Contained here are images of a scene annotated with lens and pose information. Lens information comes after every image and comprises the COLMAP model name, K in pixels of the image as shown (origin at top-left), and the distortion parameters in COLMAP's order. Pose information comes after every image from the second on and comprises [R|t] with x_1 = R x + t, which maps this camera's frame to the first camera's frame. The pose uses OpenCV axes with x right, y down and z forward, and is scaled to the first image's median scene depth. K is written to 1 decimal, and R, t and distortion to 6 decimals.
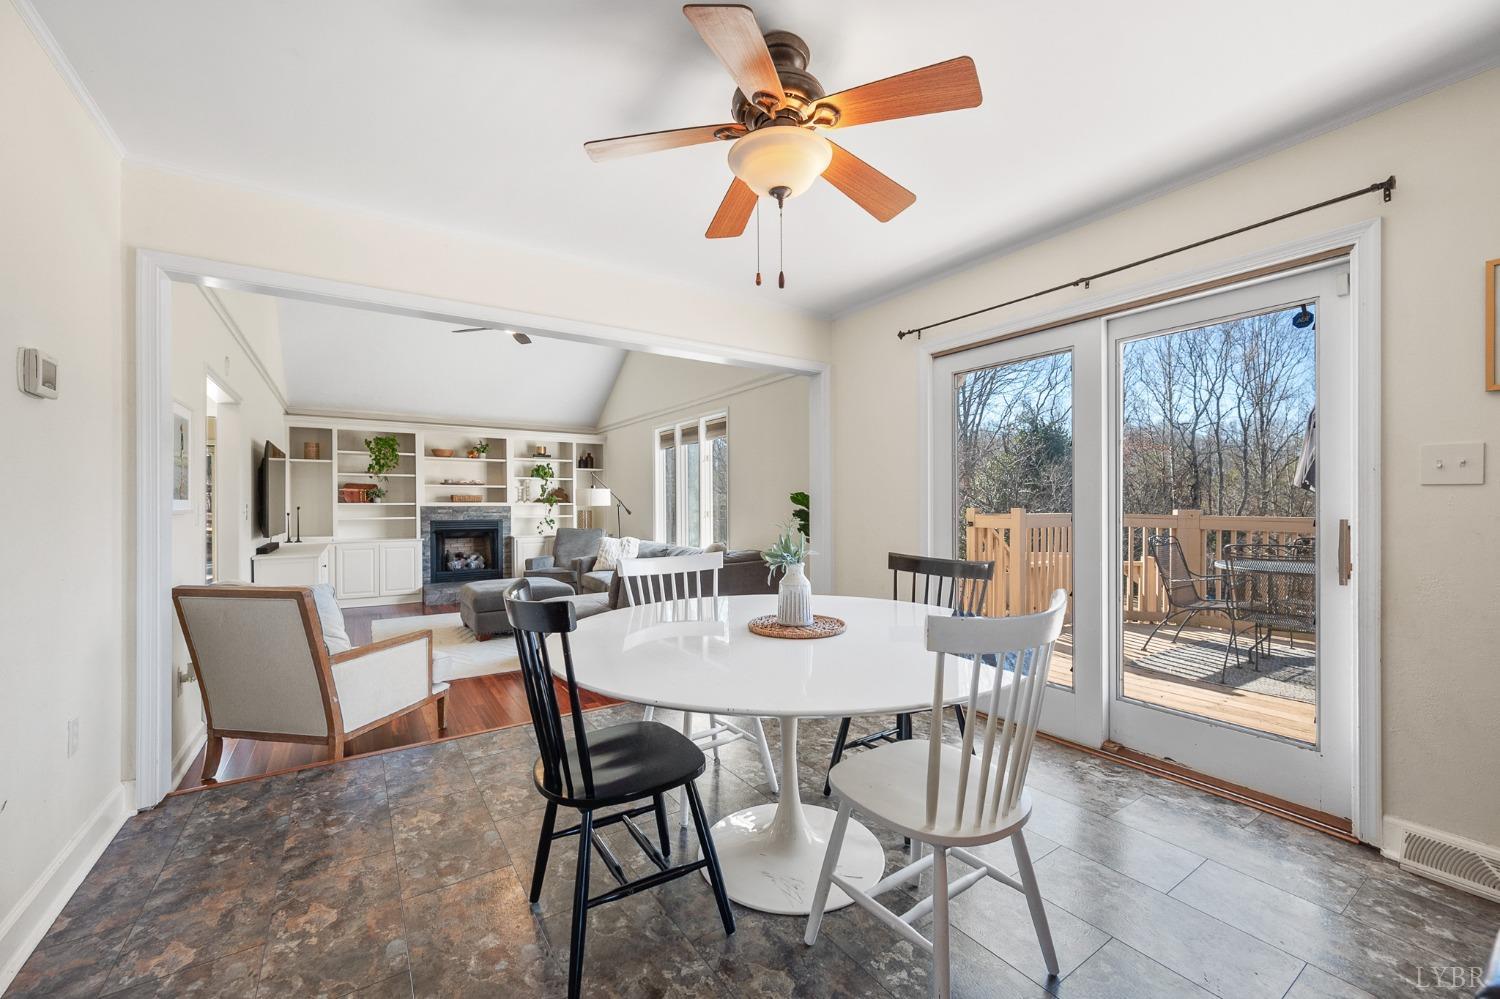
lens RADIAL K [[593.4, 0, 746.0], [0, 593.4, 504.4], [0, 0, 1]] dist [0.000928, 0.000181]
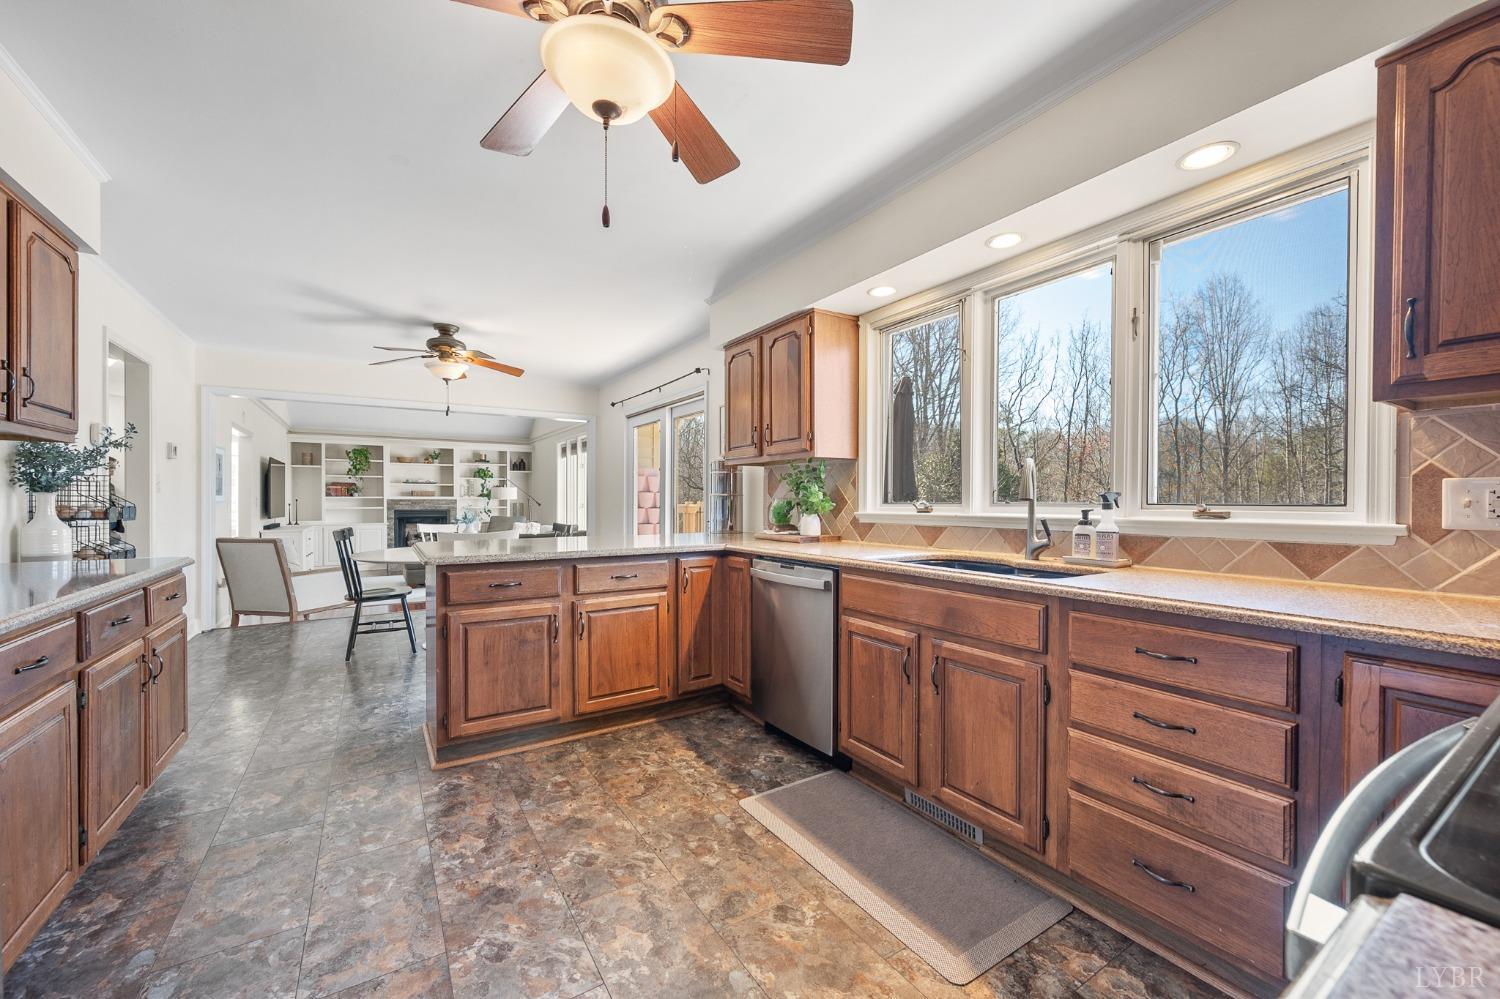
lens RADIAL K [[593.4, 0, 755.2], [0, 593.4, 499.3], [0, 0, 1]] dist [0.000928, 0.000181]
pose [[0.999867, 0.002902, -0.016048, 0.318353], [-0.002881, 0.999995, 0.001357, -0.001042], [0.016052, -0.001311, 0.999870, -0.348908]]
